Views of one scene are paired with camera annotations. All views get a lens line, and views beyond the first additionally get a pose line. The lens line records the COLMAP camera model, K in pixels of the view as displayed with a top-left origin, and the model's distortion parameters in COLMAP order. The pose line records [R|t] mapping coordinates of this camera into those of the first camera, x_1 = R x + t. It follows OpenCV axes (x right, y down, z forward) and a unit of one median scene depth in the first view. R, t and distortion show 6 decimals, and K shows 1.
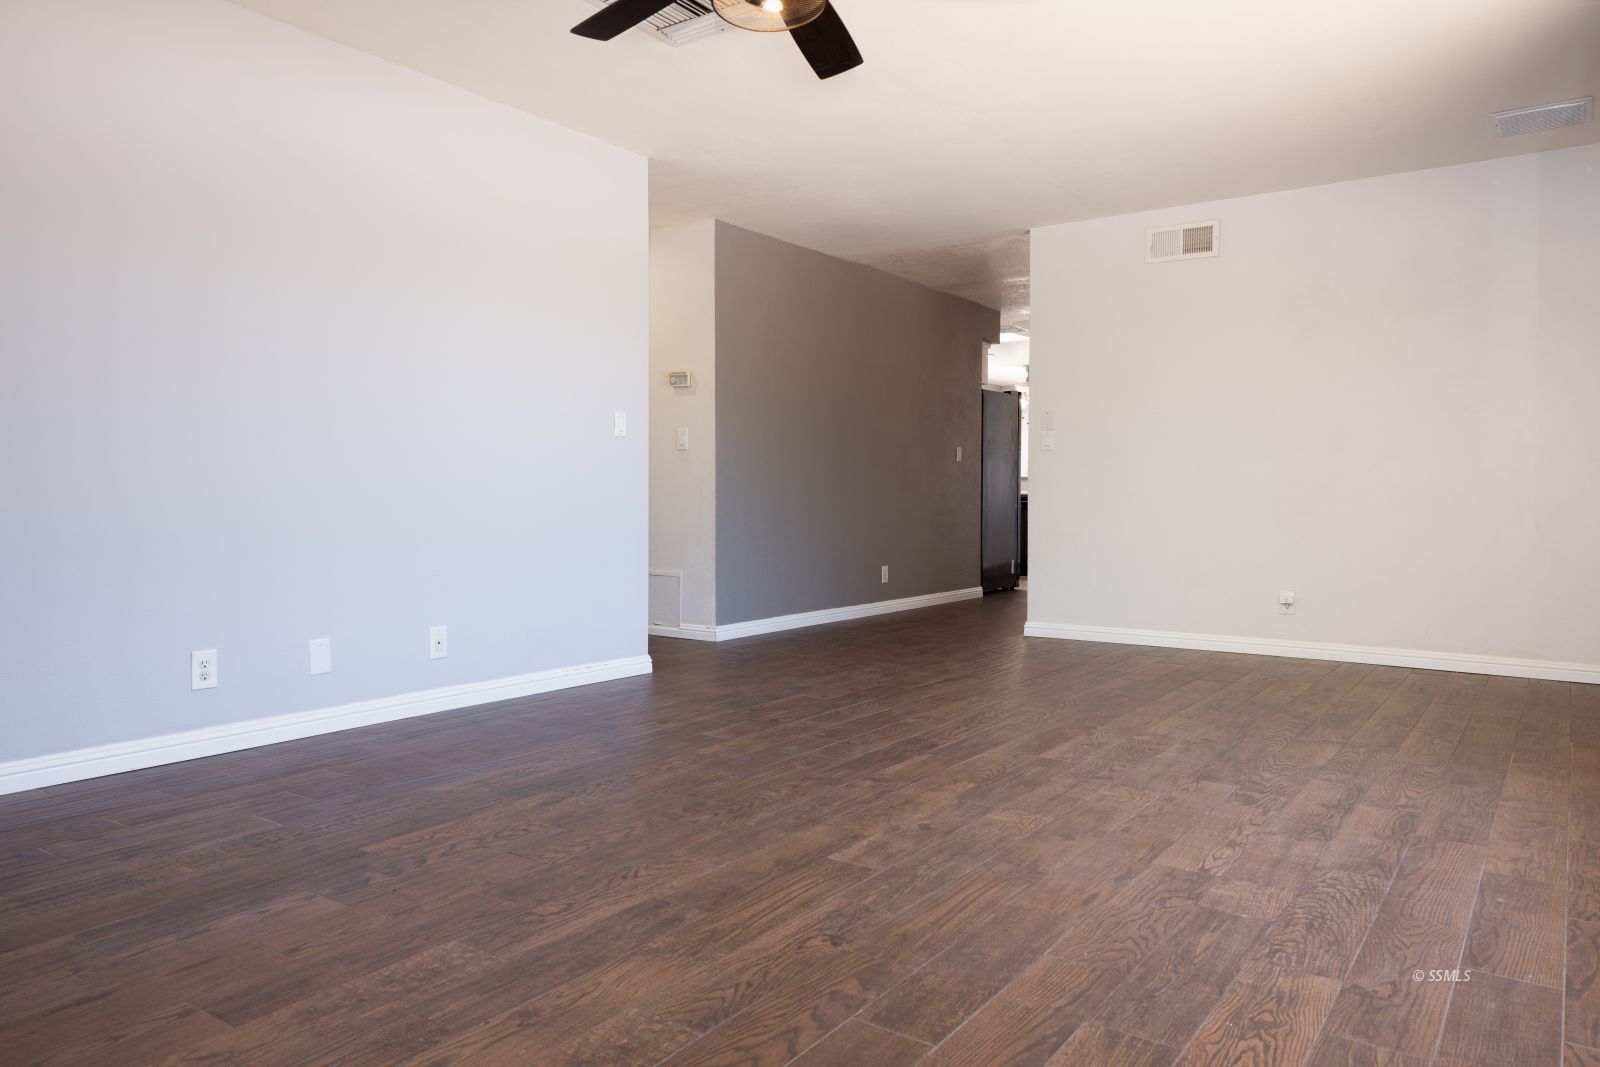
lens RADIAL K [[1089.8, 0, 800.0], [0, 1089.8, 533.5], [0, 0, 1]] dist [0.001783, 0.000970]
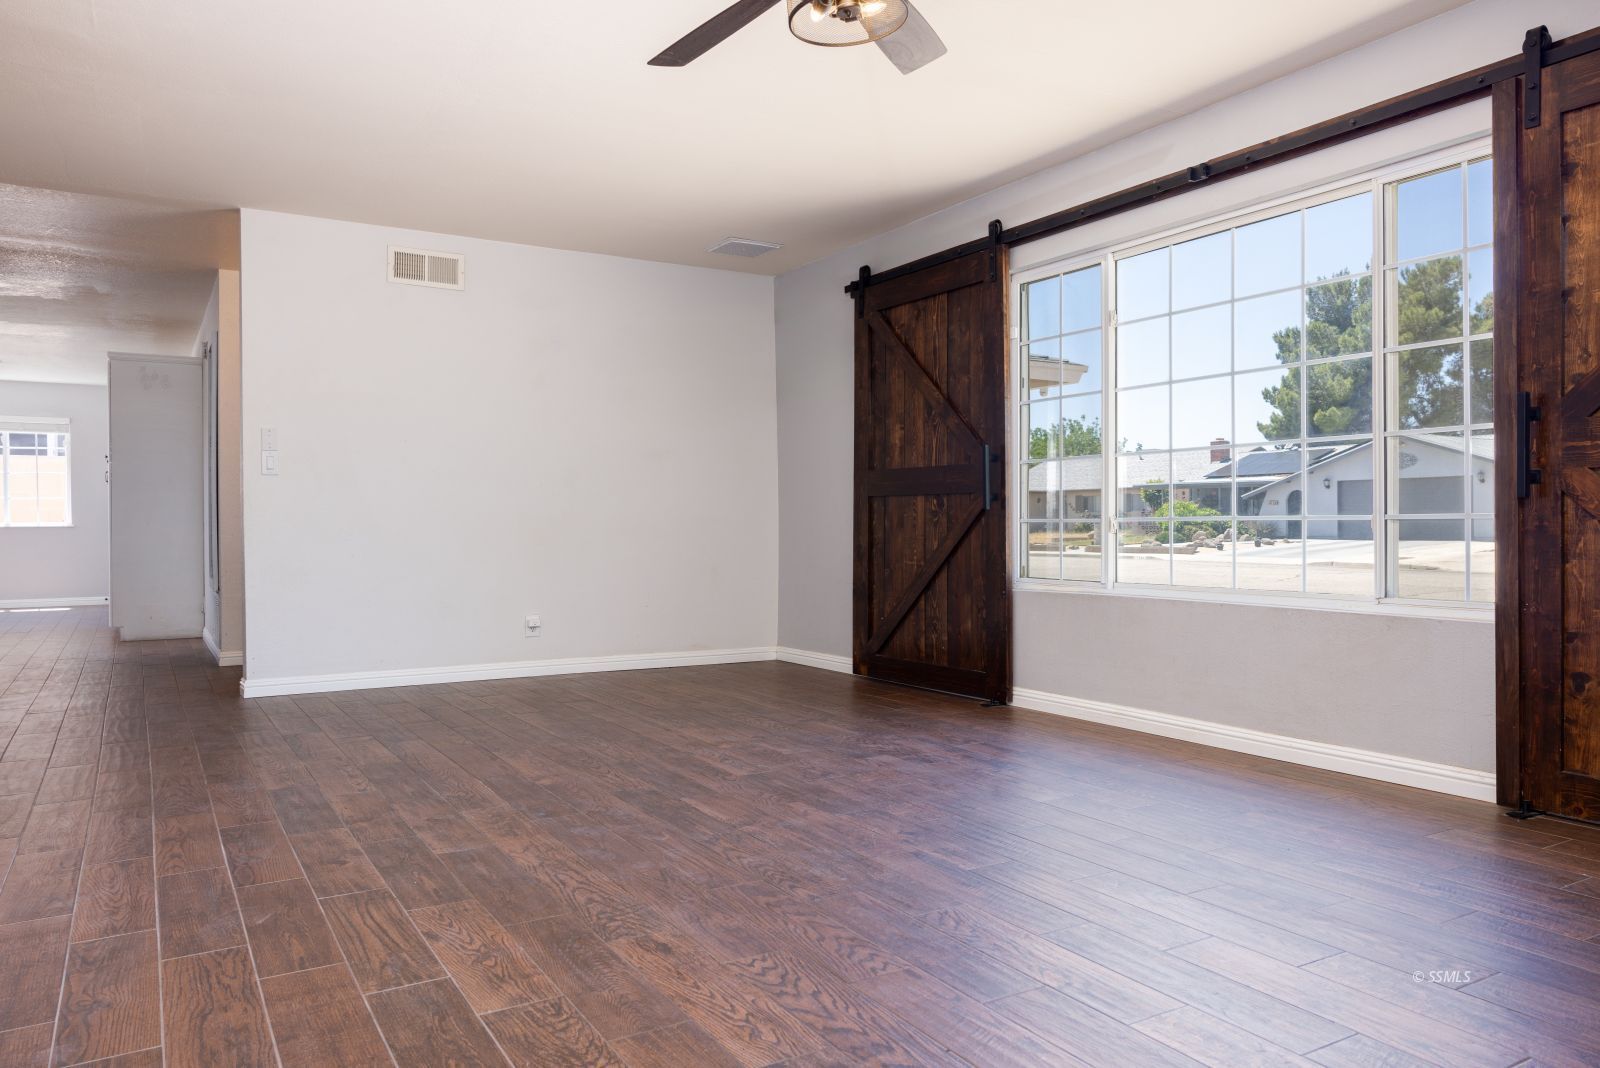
lens RADIAL K [[1115.8, 0, 800.0], [0, 1115.8, 534.0], [0, 0, 1]] dist [-0.000200, -0.000417]
pose [[0.399559, -0.011759, 0.916632, -0.963804], [0.037711, 0.999282, -0.003619, -0.028048], [-0.915931, 0.036014, 0.399716, 0.663078]]
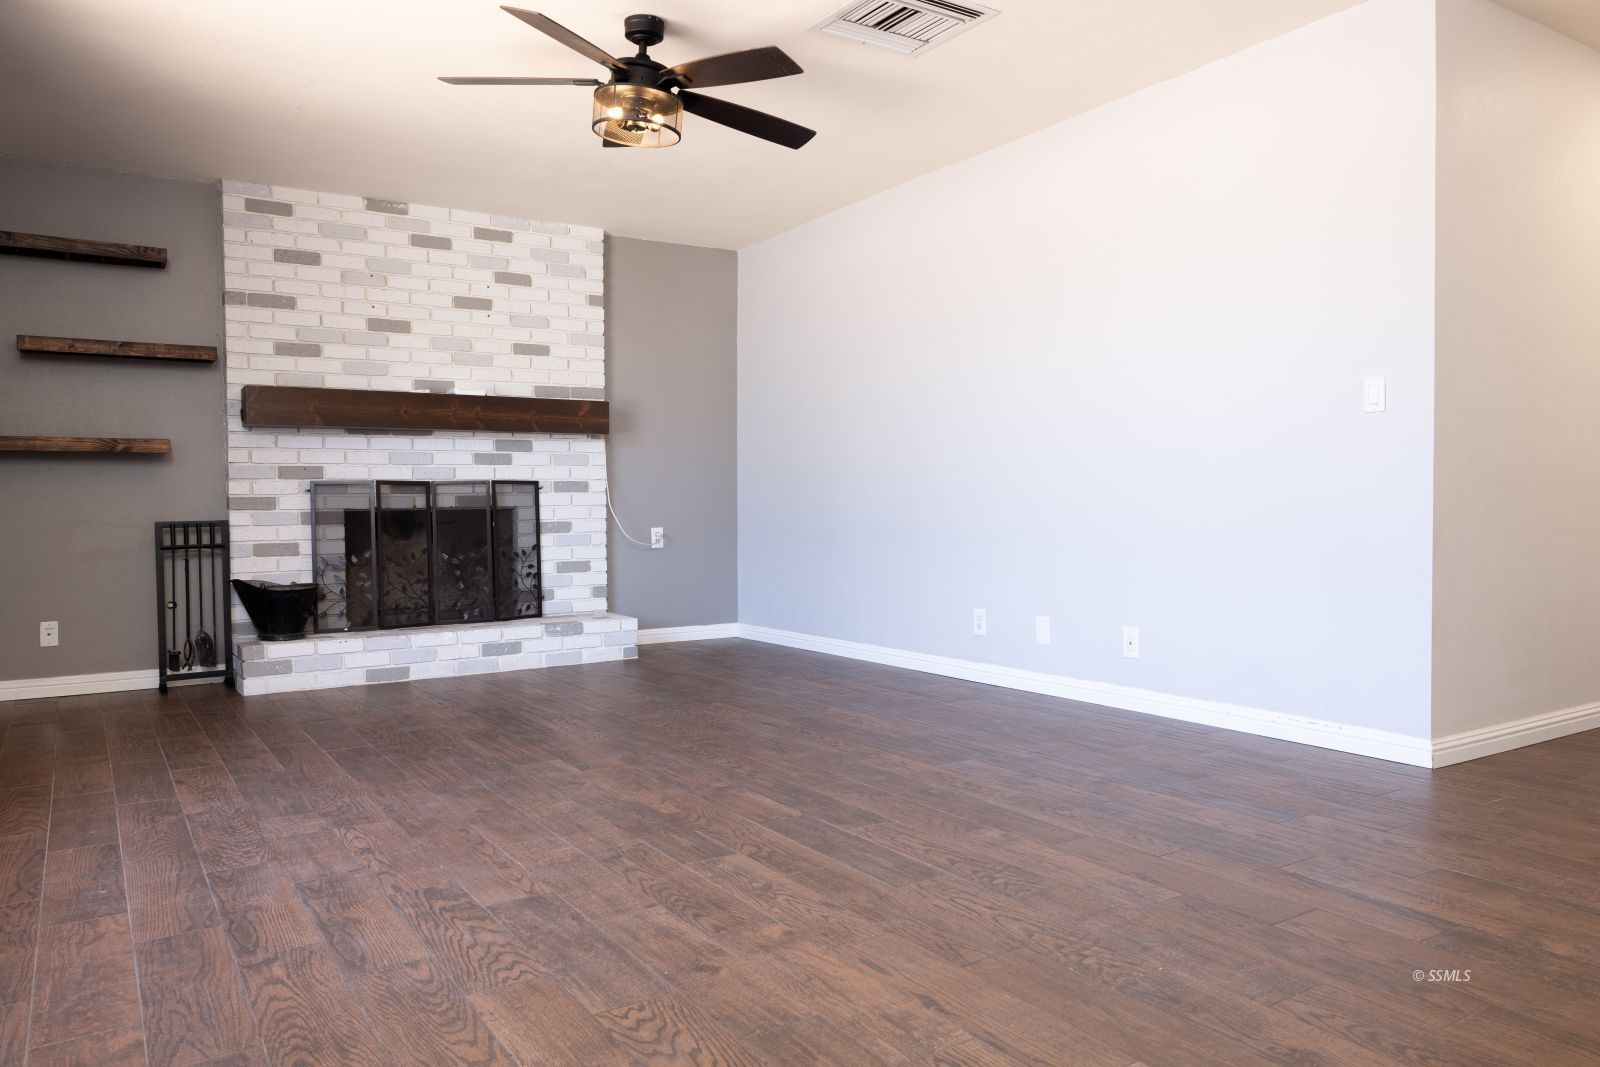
lens RADIAL K [[1089.8, 0, 800.0], [0, 1089.8, 533.5], [0, 0, 1]] dist [0.001783, 0.000970]
pose [[-0.360182, 0.028952, -0.932433, 1.165641], [-0.021094, 0.999010, 0.039168, -0.058773], [0.932643, 0.033776, -0.359215, 1.694128]]
